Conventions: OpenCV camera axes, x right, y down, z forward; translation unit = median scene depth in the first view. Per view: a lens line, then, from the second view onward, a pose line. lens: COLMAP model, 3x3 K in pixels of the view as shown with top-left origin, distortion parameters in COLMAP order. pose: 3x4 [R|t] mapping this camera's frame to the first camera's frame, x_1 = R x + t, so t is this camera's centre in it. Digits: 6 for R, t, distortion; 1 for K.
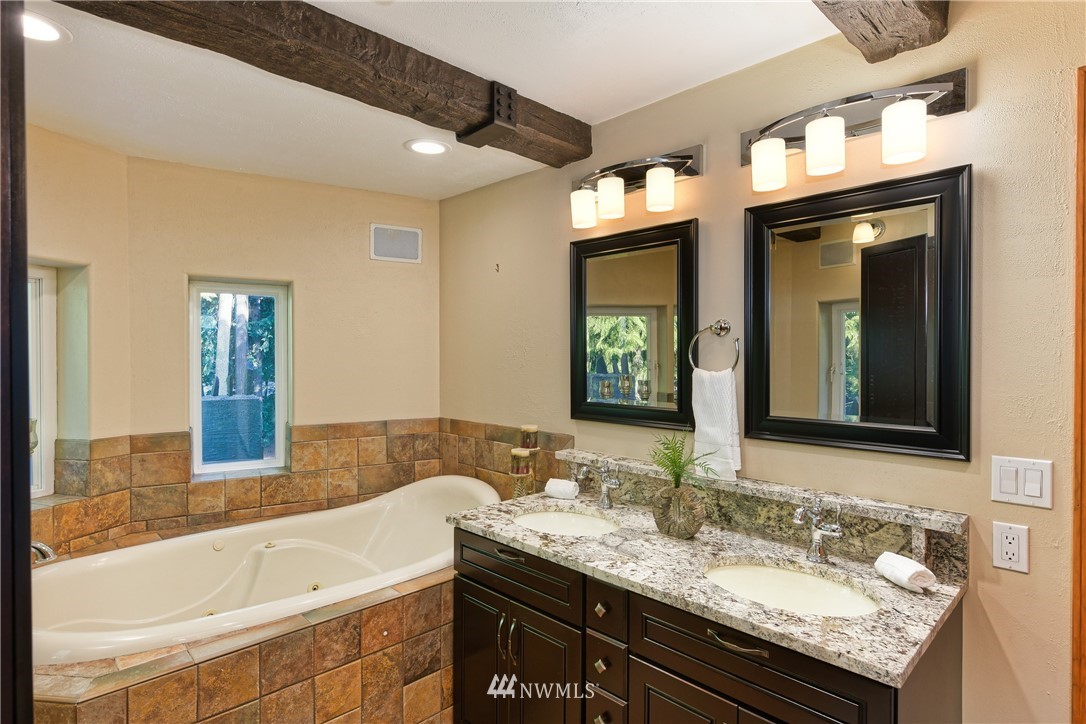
lens RADIAL K [[574.5, 0, 543.1], [0, 574.5, 358.4], [0, 0, 1]] dist [0.007030, -0.000265]
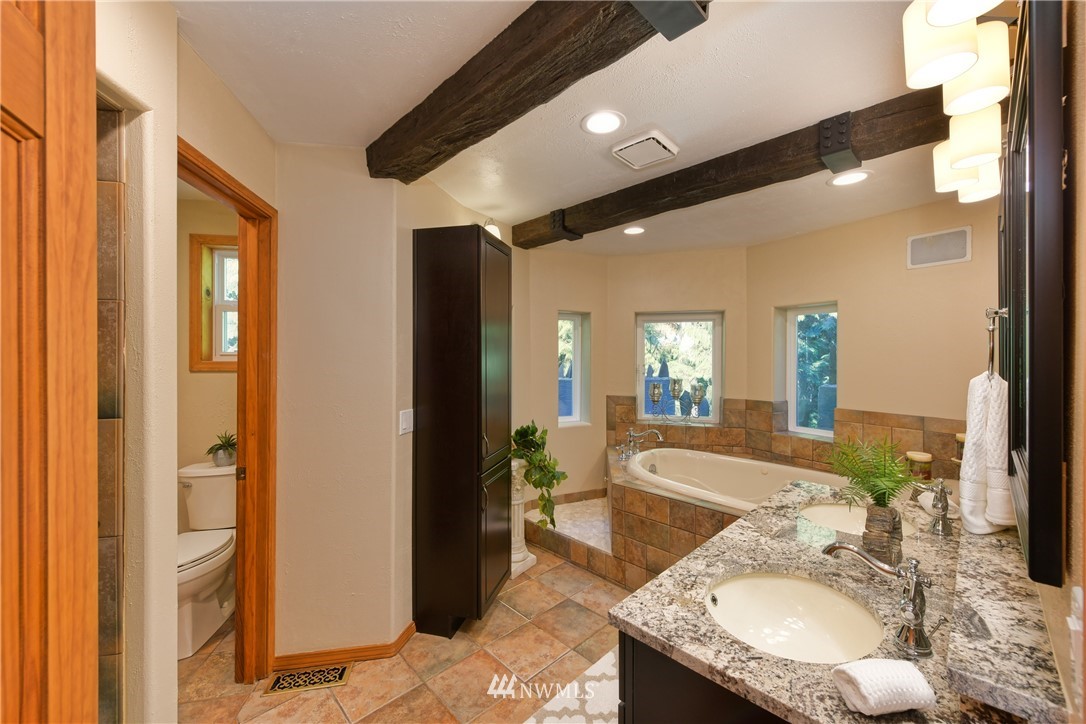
lens RADIAL K [[429.8, 0, 543.2], [0, 429.8, 357.9], [0, 0, 1]] dist [-0.000699, -0.000066]
pose [[-0.009728, 0.002090, -0.999950, 0.897108], [-0.008257, 0.999964, 0.002170, 0.005960], [0.999919, 0.008278, -0.009710, 0.509327]]
